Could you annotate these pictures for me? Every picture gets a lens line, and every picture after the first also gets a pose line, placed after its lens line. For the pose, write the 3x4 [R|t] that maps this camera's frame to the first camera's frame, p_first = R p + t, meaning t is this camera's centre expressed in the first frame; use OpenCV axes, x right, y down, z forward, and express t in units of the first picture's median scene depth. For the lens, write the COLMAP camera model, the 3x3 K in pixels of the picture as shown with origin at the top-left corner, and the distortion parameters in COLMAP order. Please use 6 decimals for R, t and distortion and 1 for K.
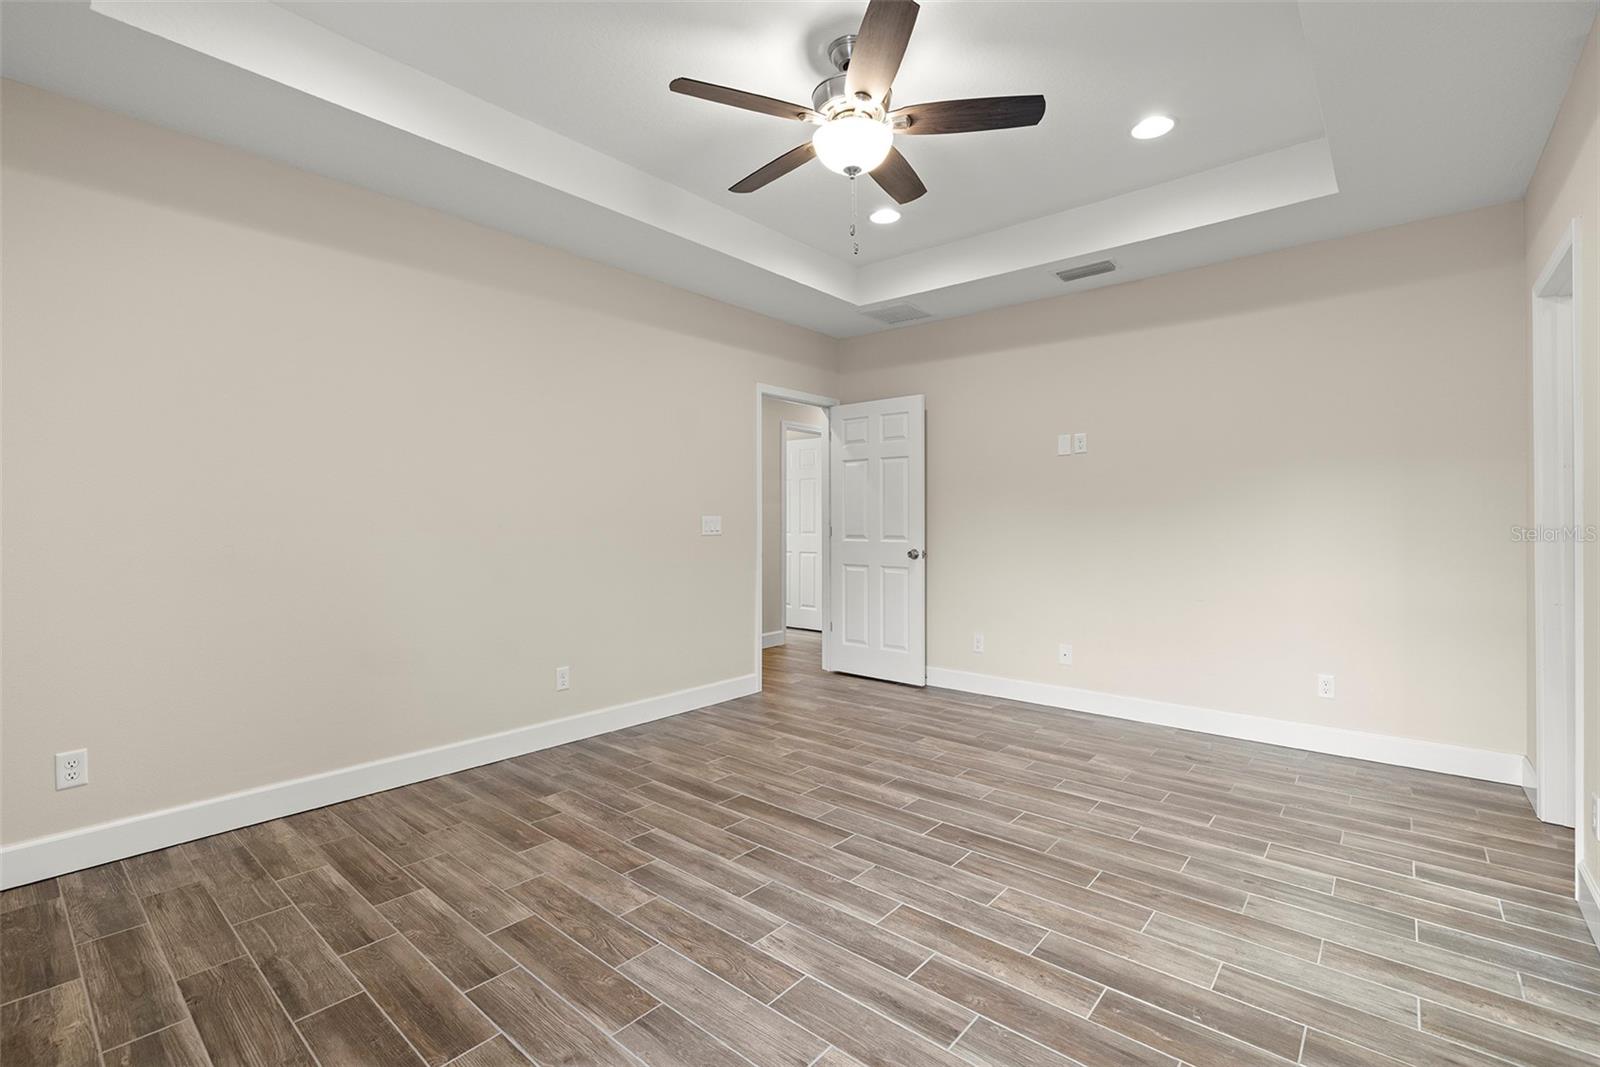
lens RADIAL K [[710.5, 0, 800.4], [0, 710.5, 525.3], [0, 0, 1]] dist [0.003852, -0.000566]
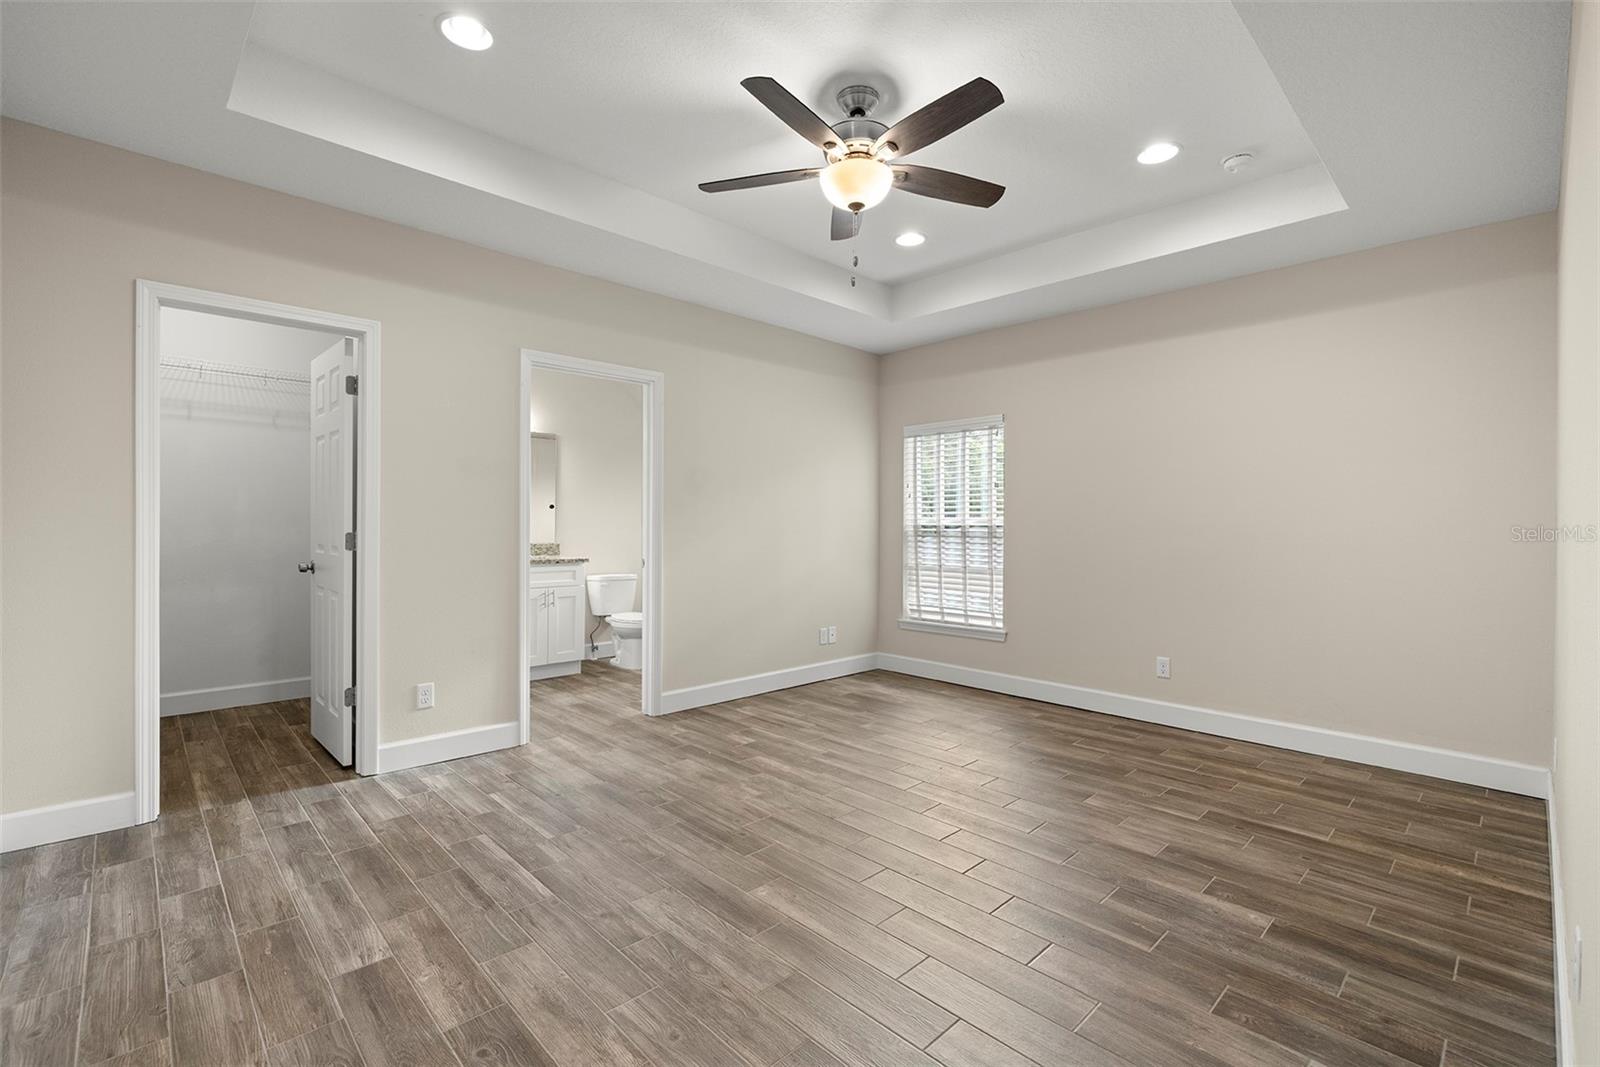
lens RADIAL K [[710.5, 0, 796.7], [0, 710.5, 527.7], [0, 0, 1]] dist [0.003852, -0.000566]
pose [[-0.994414, -0.007897, 0.105250, 0.043367], [-0.006967, 0.999933, 0.009201, -0.013992], [-0.105316, 0.008416, -0.994403, 2.008951]]
